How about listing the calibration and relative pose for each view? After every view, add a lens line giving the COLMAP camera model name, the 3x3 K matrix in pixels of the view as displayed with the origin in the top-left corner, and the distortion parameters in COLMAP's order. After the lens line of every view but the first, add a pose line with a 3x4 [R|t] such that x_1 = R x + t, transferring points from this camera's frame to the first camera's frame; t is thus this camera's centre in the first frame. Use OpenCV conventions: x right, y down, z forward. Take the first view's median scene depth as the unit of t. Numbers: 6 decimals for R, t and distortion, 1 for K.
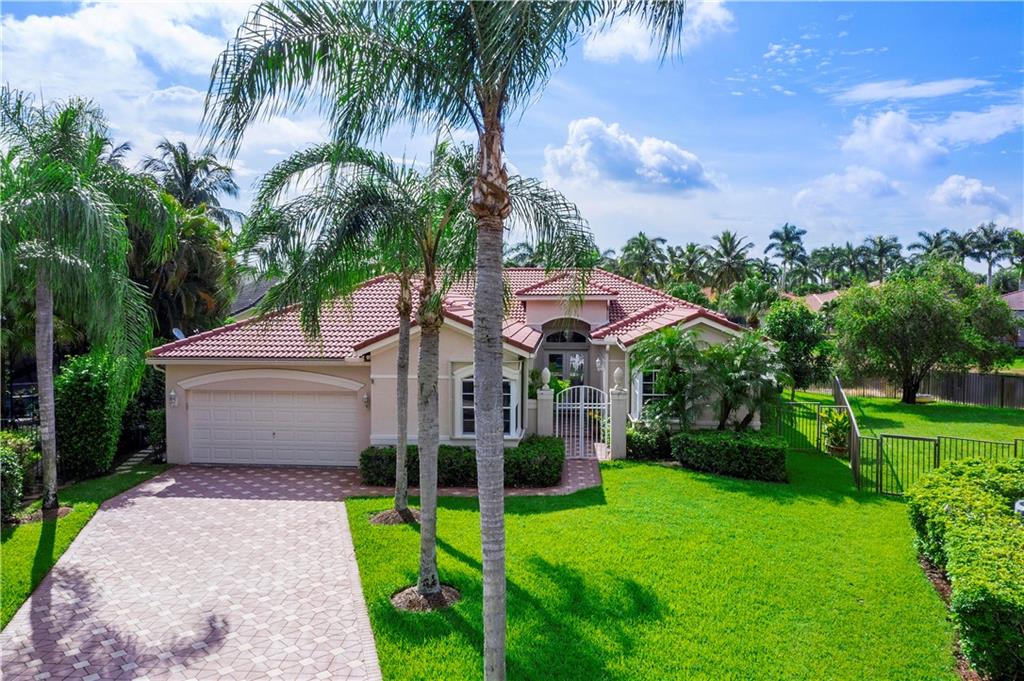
lens RADIAL K [[809.8, 0, 515.7], [0, 809.8, 339.9], [0, 0, 1]] dist [0.003794, -0.007760]
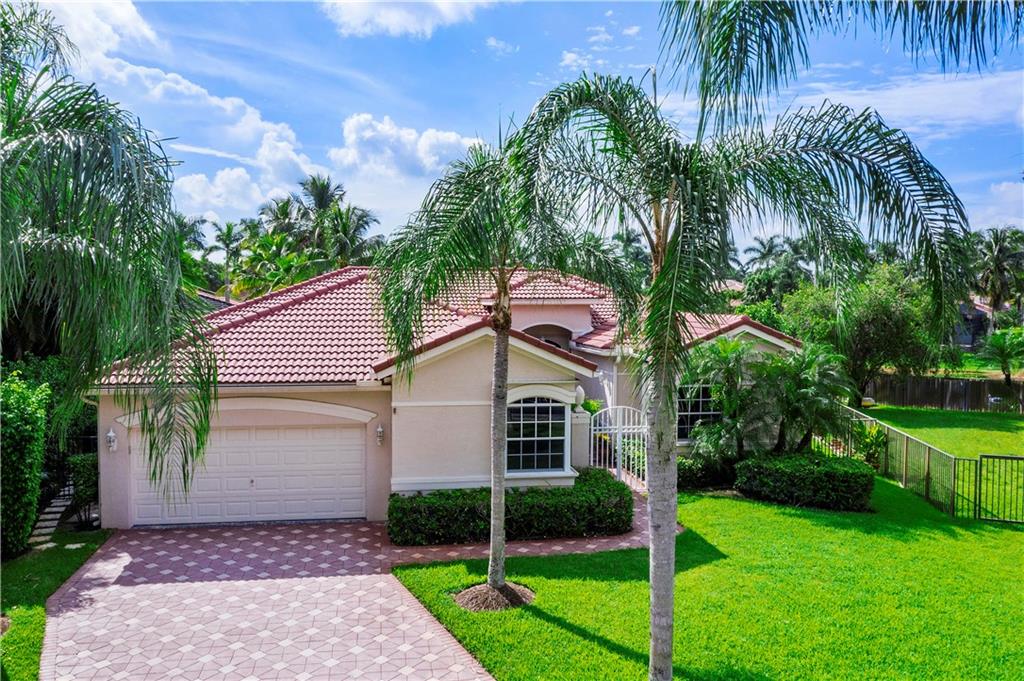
lens RADIAL K [[809.8, 0, 515.7], [0, 809.8, 339.9], [0, 0, 1]] dist [0.003794, -0.007760]
pose [[0.975161, -0.009940, 0.221273, -0.222407], [0.009706, 0.999951, 0.002145, -0.016854], [-0.221284, 0.000056, 0.975209, 0.197095]]
